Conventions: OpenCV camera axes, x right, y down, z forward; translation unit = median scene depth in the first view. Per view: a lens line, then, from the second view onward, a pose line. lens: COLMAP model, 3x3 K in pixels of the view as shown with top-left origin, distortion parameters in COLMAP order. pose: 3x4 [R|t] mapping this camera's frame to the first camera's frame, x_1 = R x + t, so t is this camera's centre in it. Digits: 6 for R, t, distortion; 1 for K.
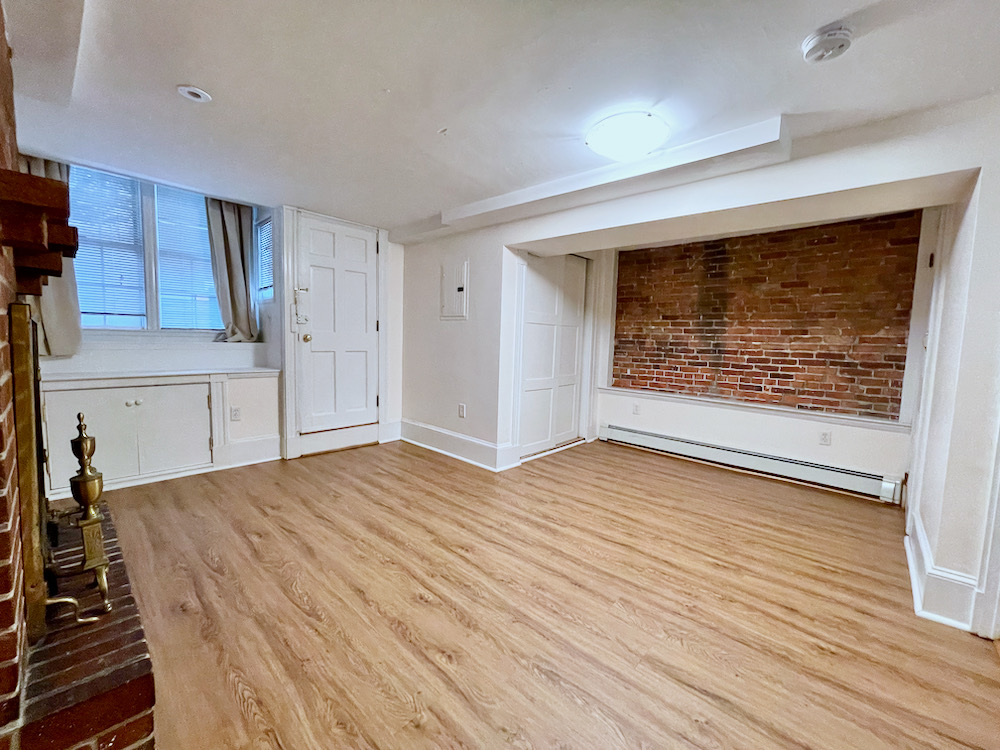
lens RADIAL K [[412.3, 0, 503.9], [0, 412.3, 371.8], [0, 0, 1]] dist [-0.001020, -0.000381]
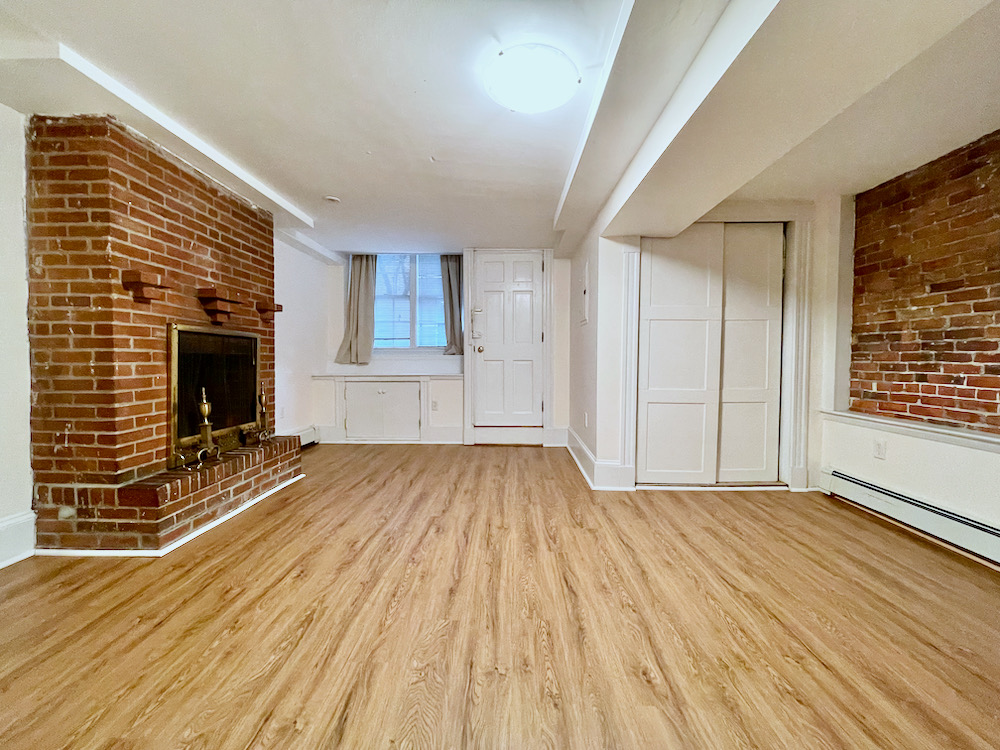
lens RADIAL K [[412.3, 0, 503.9], [0, 412.3, 371.8], [0, 0, 1]] dist [-0.001020, -0.000381]
pose [[0.648898, -0.002844, -0.760870, 0.452399], [-0.045916, 0.998024, -0.042890, 0.031317], [0.759489, 0.062767, 0.647485, 0.223019]]
